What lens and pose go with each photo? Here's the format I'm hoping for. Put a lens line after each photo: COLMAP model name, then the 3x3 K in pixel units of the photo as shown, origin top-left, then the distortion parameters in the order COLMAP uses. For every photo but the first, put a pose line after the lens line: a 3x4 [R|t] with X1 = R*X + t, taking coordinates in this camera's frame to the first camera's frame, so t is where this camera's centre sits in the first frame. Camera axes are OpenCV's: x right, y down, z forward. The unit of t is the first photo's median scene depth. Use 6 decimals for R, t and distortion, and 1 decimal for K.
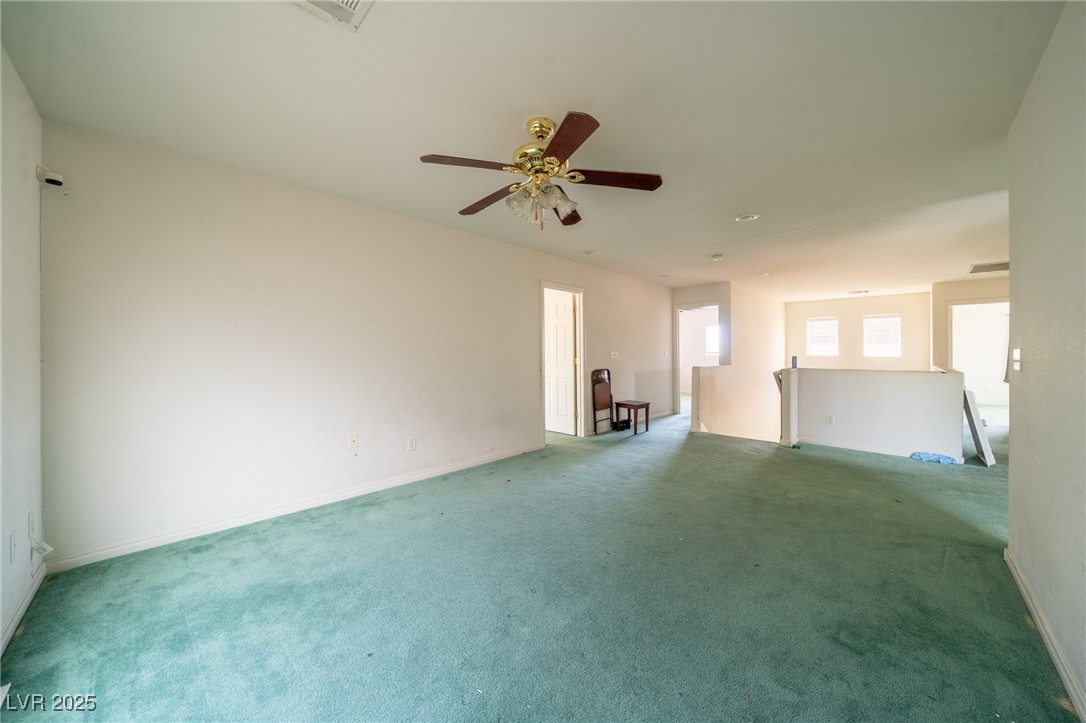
lens RADIAL K [[375.3, 0, 544.9], [0, 375.3, 361.4], [0, 0, 1]] dist [-0.002263, -0.000177]
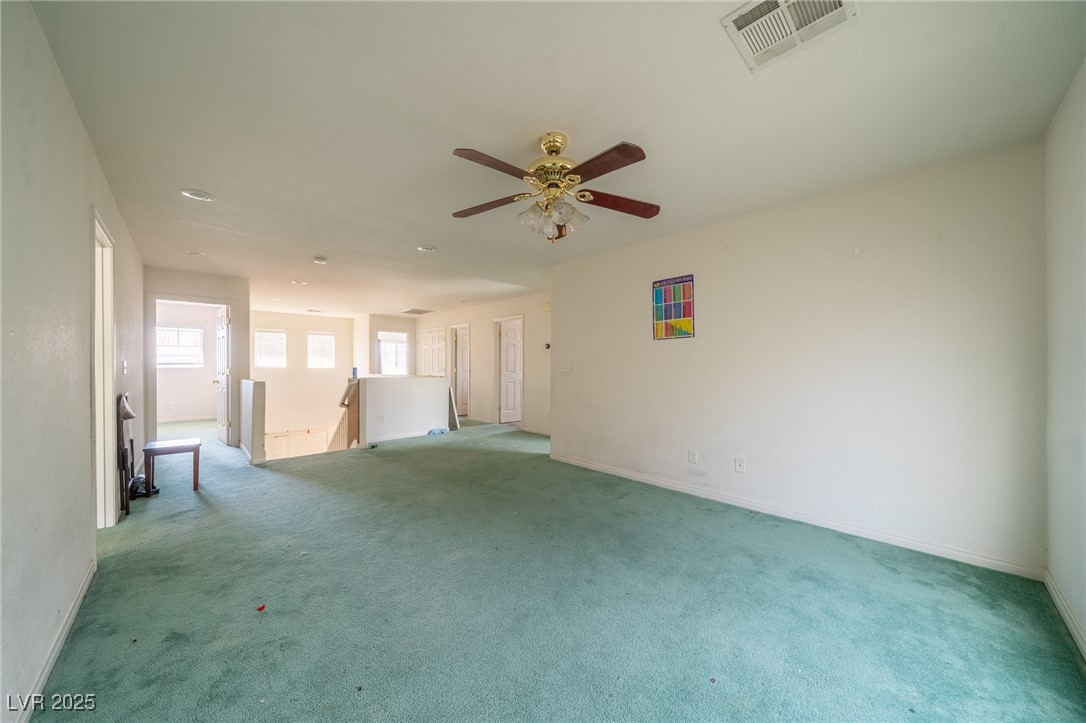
lens RADIAL K [[375.3, 0, 544.9], [0, 375.3, 361.4], [0, 0, 1]] dist [-0.002263, -0.000177]
pose [[0.037503, 0.010259, 0.999244, -0.379227], [0.023219, 0.999668, -0.011135, -0.005011], [-0.999027, 0.023619, 0.037253, 0.367558]]
